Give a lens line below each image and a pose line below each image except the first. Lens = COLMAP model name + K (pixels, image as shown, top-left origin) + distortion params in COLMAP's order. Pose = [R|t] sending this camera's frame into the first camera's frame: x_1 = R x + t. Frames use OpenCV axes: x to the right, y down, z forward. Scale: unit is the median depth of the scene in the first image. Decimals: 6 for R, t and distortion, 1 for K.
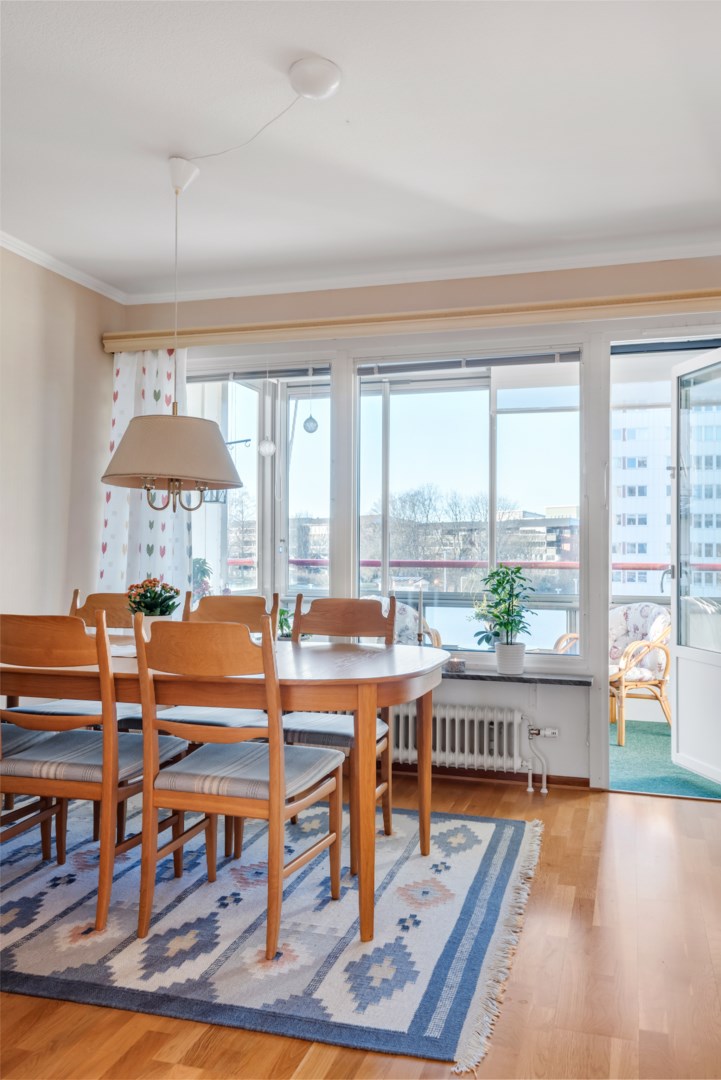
lens RADIAL K [[863.7, 0, 365.1], [0, 863.7, 535.3], [0, 0, 1]] dist [0.039763, -0.002462]
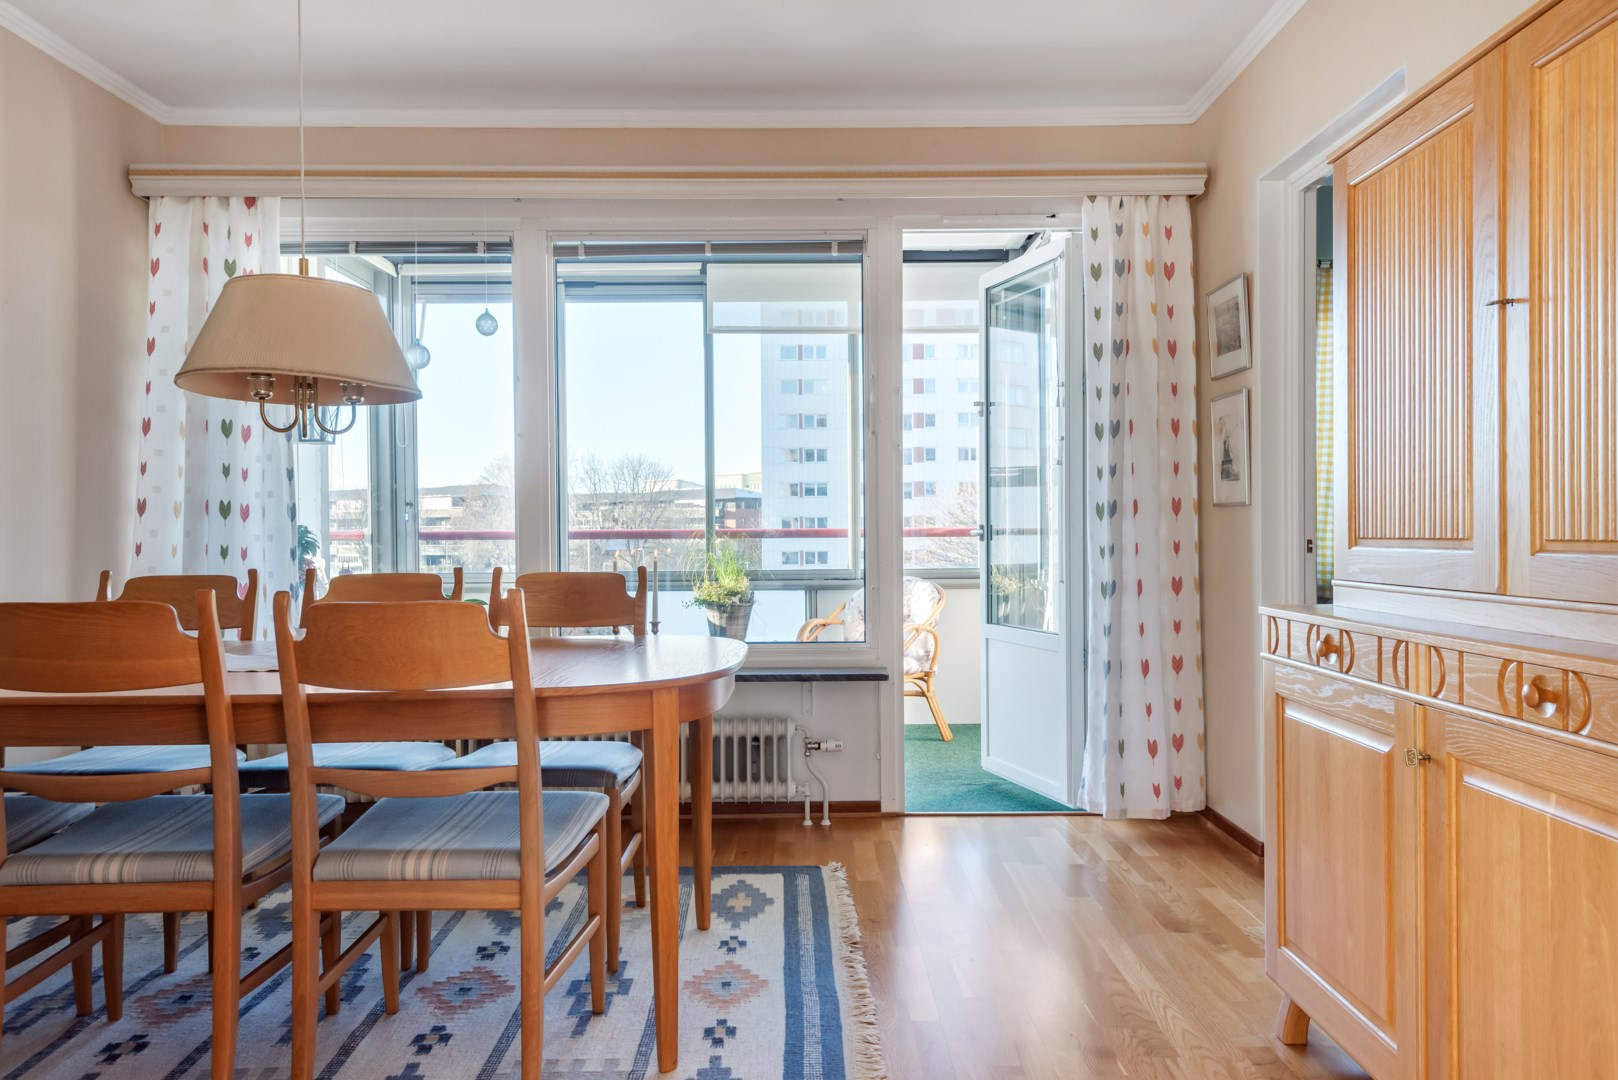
lens RADIAL K [[1083.7, 0, 809.0], [0, 1083.7, 540.0], [0, 0, 1]] dist [0.033654, -0.016125]
pose [[0.954930, -0.015530, 0.296426, -0.108556], [0.007404, 0.999566, 0.028518, 0.027974], [-0.296740, -0.025038, 0.954630, 0.140973]]
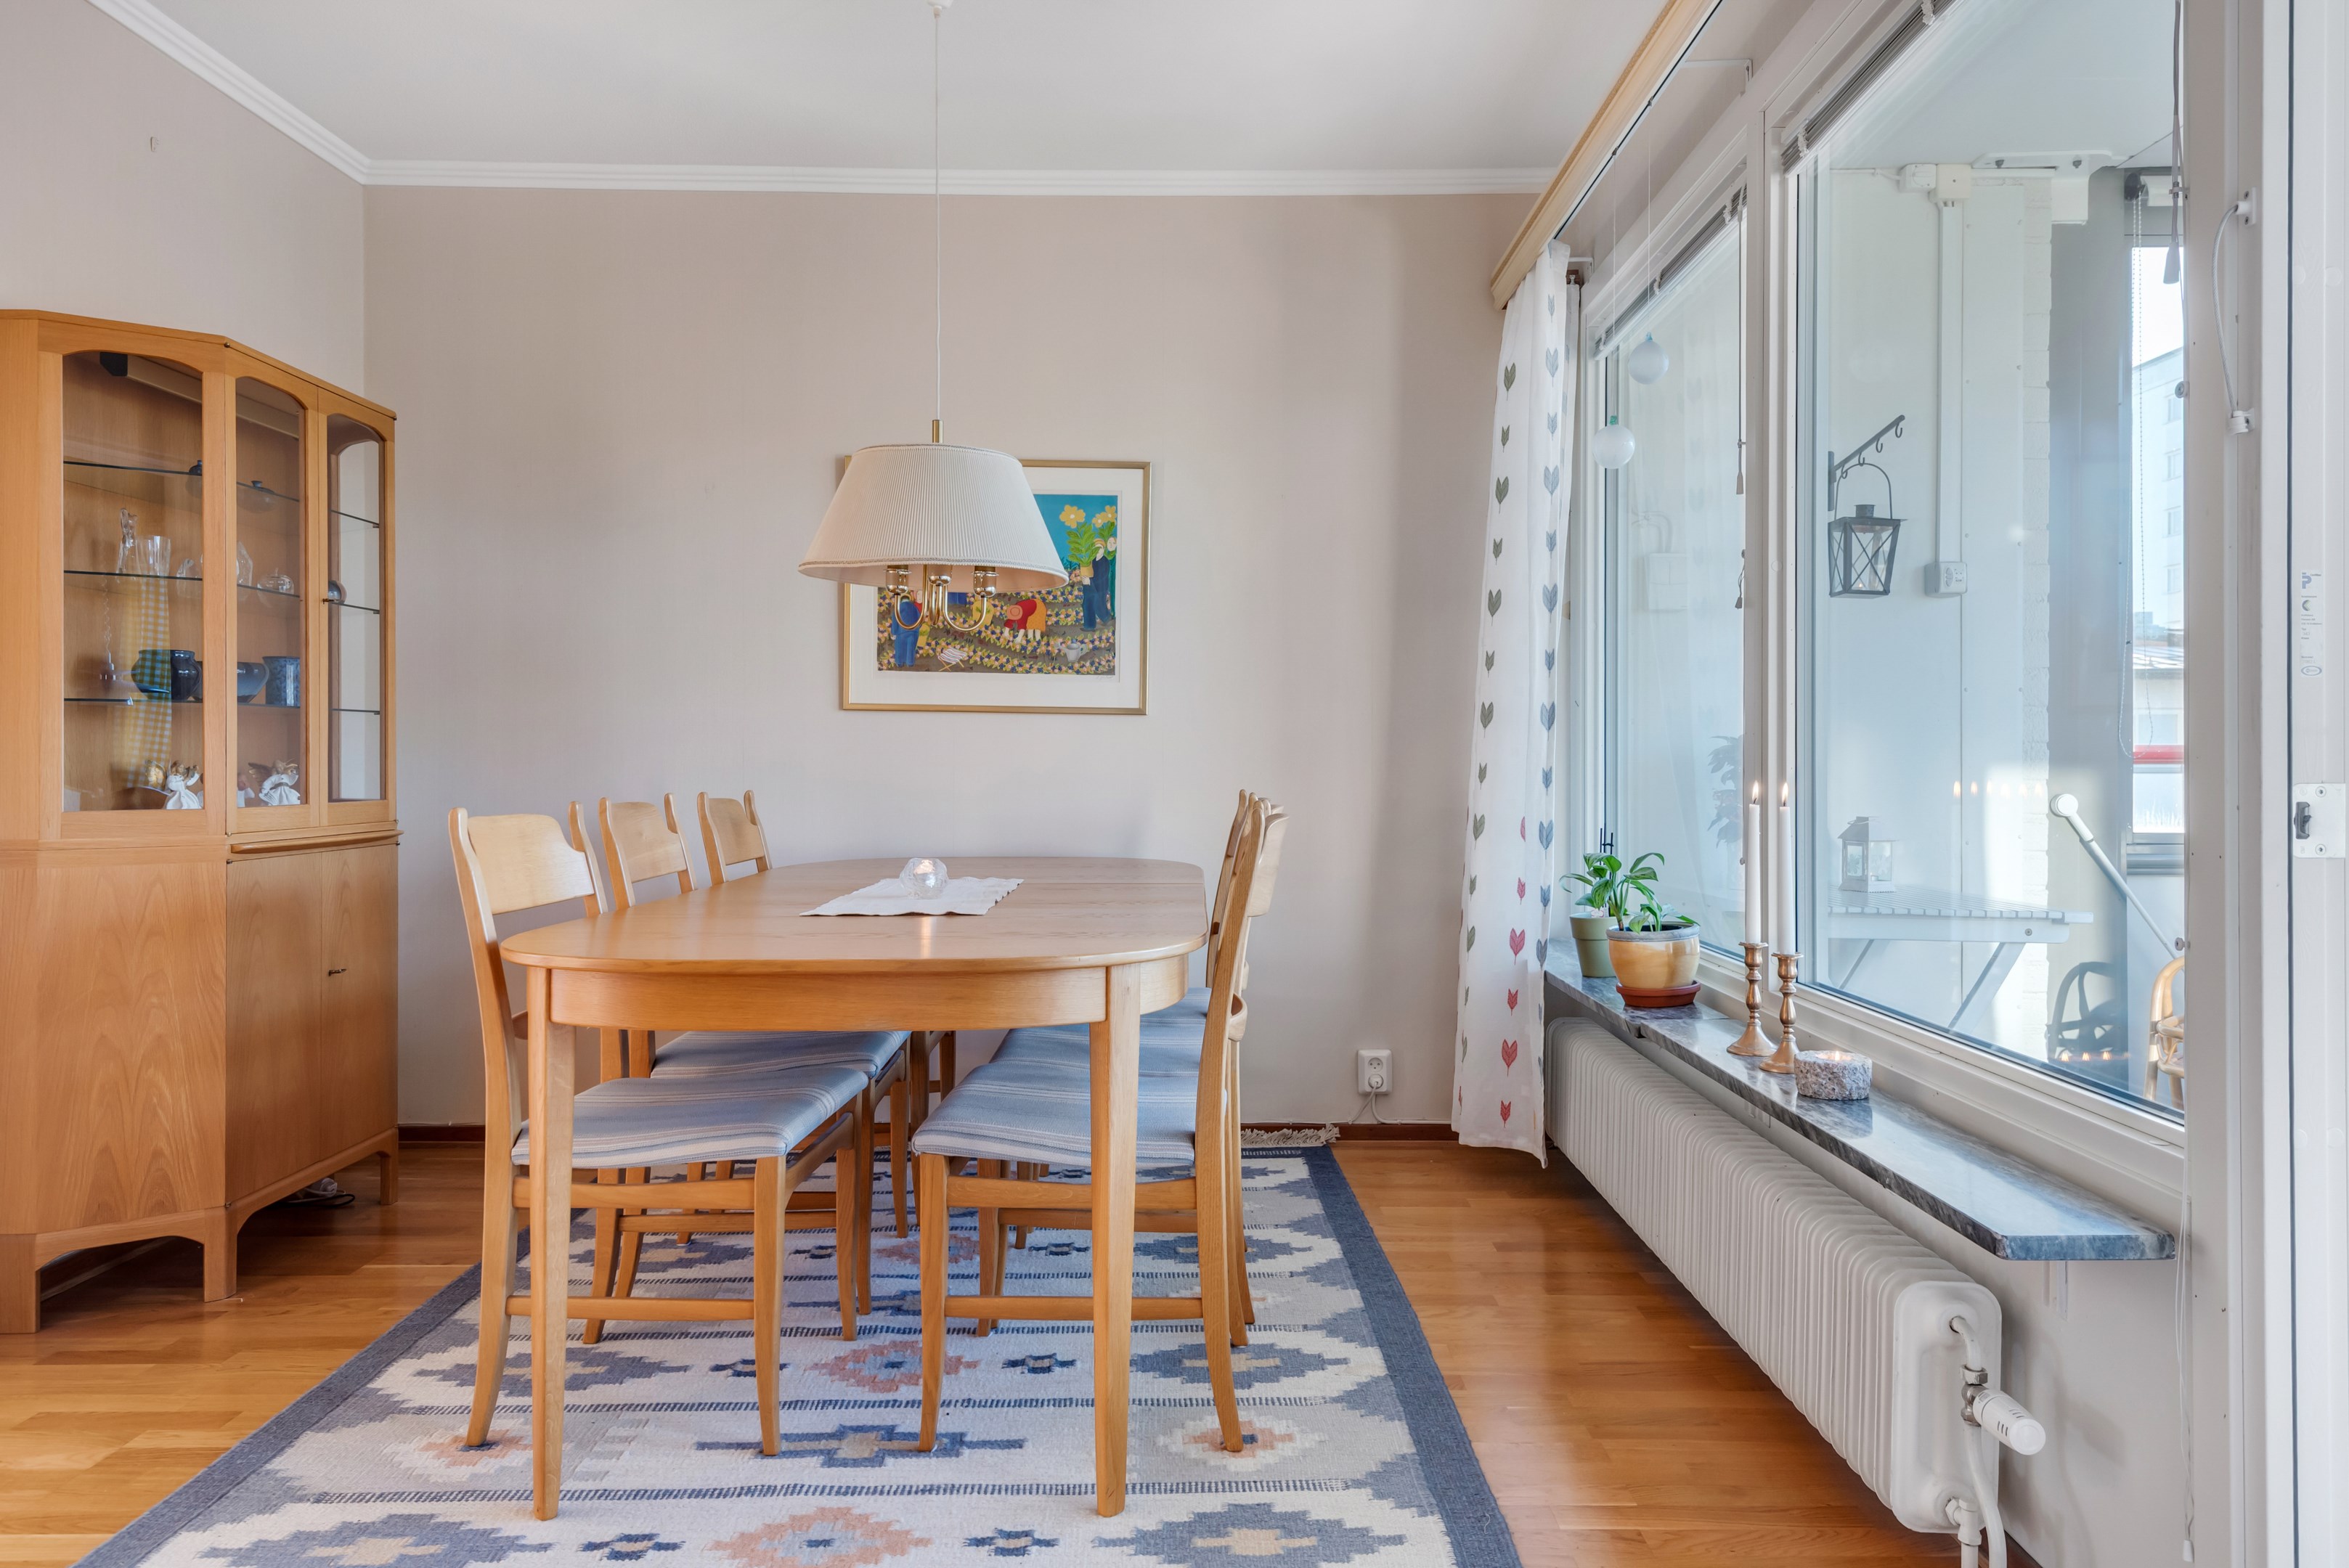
lens RADIAL K [[1548.1, 0, 1178.1], [0, 1548.1, 767.9], [0, 0, 1]] dist [0.023012, 0.000072]
pose [[0.299074, -0.012015, -0.954154, 0.703246], [0.021035, 0.999761, -0.005996, 0.067906], [0.953998, -0.018278, 0.299256, 0.857859]]
